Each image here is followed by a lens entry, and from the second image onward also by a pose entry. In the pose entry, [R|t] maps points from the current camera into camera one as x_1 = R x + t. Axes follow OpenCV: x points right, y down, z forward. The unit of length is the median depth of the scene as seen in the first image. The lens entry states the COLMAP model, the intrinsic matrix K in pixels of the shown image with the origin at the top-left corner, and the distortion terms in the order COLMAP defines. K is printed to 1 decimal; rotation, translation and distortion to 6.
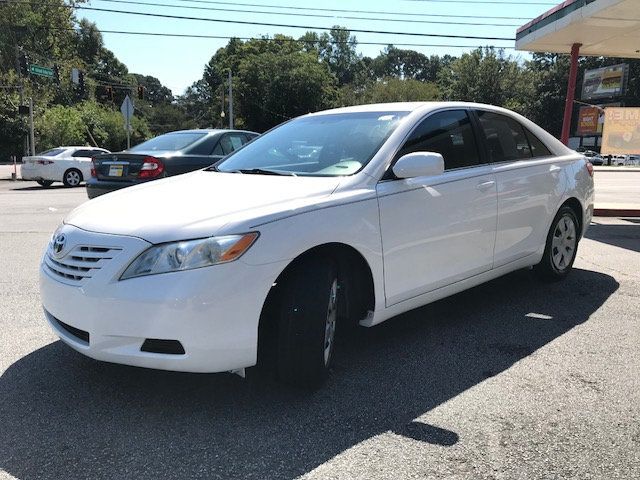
lens RADIAL K [[541.8, 0, 320.0], [0, 541.8, 240.0], [0, 0, 1]] dist [0.007889, -0.002161]
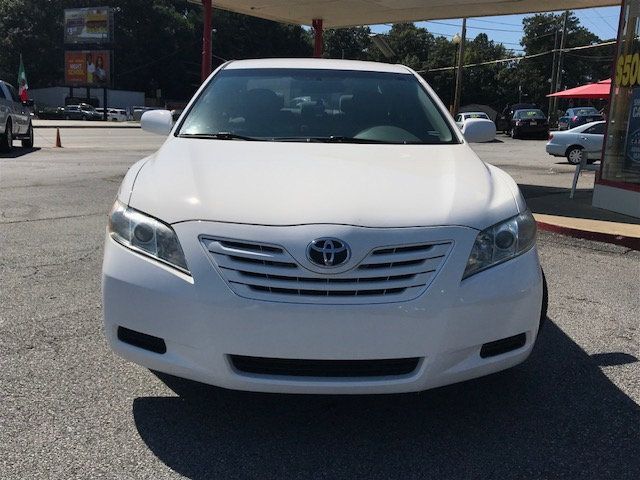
lens RADIAL K [[653.8, 0, 320.0], [0, 653.8, 240.0], [0, 0, 1]] dist [-0.001342, 0.009943]
pose [[0.636770, -0.132028, 0.759666, -0.088083], [0.096805, 0.991124, 0.091111, -0.006557], [-0.764953, 0.015523, 0.643899, 0.039507]]
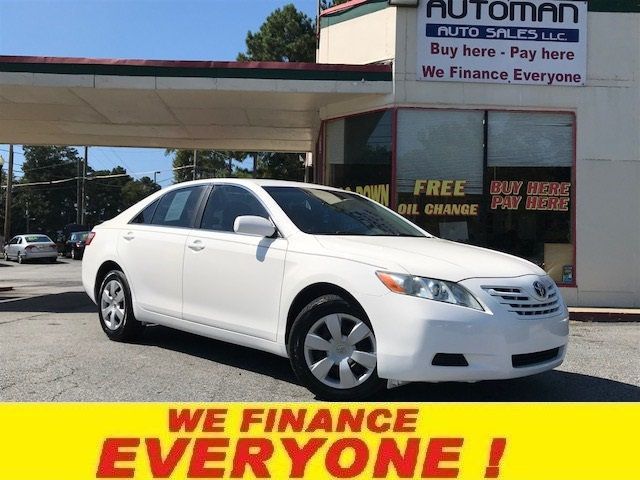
lens RADIAL K [[653.8, 0, 320.0], [0, 653.8, 240.0], [0, 0, 1]] dist [-0.001342, 0.009943]
pose [[-0.069177, 0.011460, 0.997539, -0.150872], [0.142452, 0.989801, -0.001493, -0.013312], [-0.987381, 0.141999, -0.070104, 0.124134]]
